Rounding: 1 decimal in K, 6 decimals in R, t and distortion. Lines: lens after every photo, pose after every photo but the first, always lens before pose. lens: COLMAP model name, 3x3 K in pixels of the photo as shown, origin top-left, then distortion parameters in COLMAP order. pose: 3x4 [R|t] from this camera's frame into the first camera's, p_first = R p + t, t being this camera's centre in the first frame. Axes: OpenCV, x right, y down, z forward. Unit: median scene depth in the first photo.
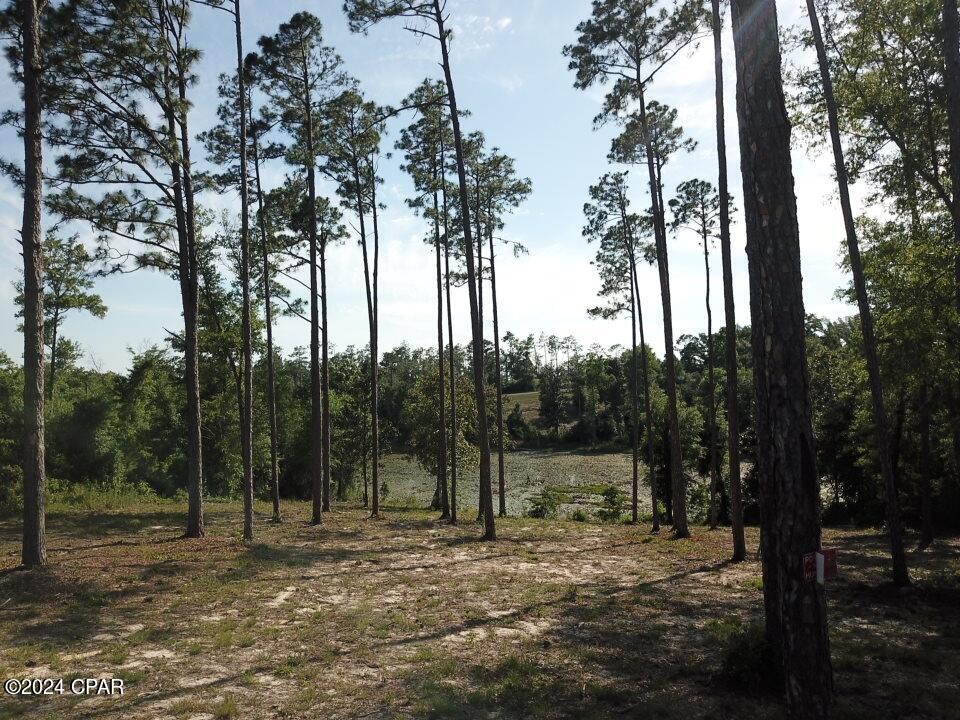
lens RADIAL K [[742.7, 0, 484.1], [0, 742.7, 360.8], [0, 0, 1]] dist [0.010788, -0.012136]
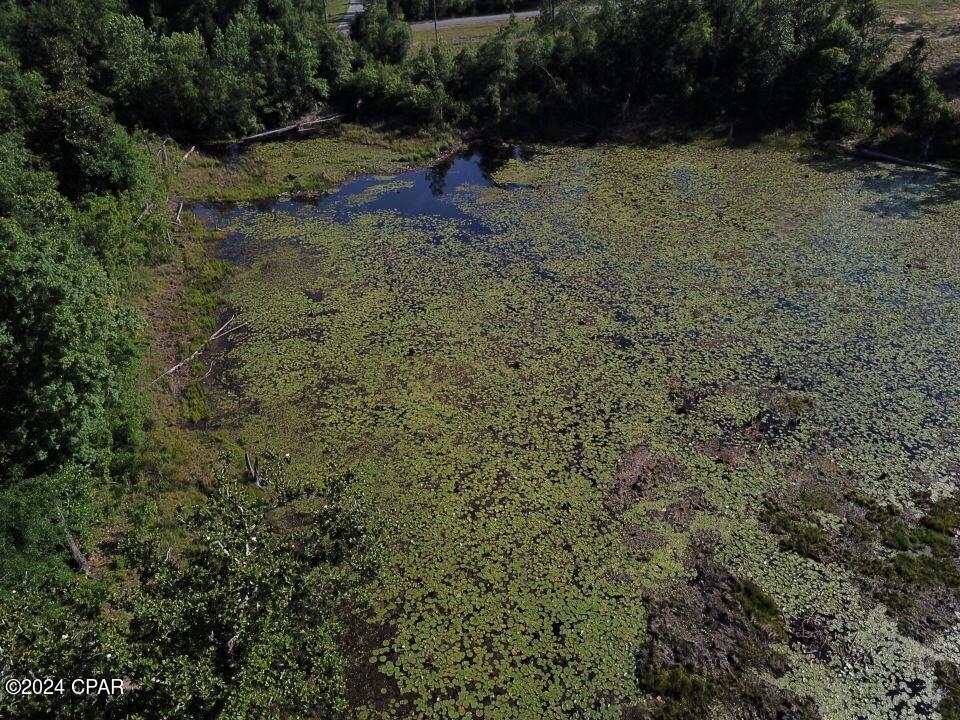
lens RADIAL K [[745.2, 0, 483.3], [0, 745.2, 362.0], [0, 0, 1]] dist [-0.001315, -0.002177]
pose [[0.869762, 0.262014, -0.418165, 0.187019], [0.027241, 0.820610, 0.570839, -0.195020], [0.492719, -0.507885, 0.706598, 1.329802]]
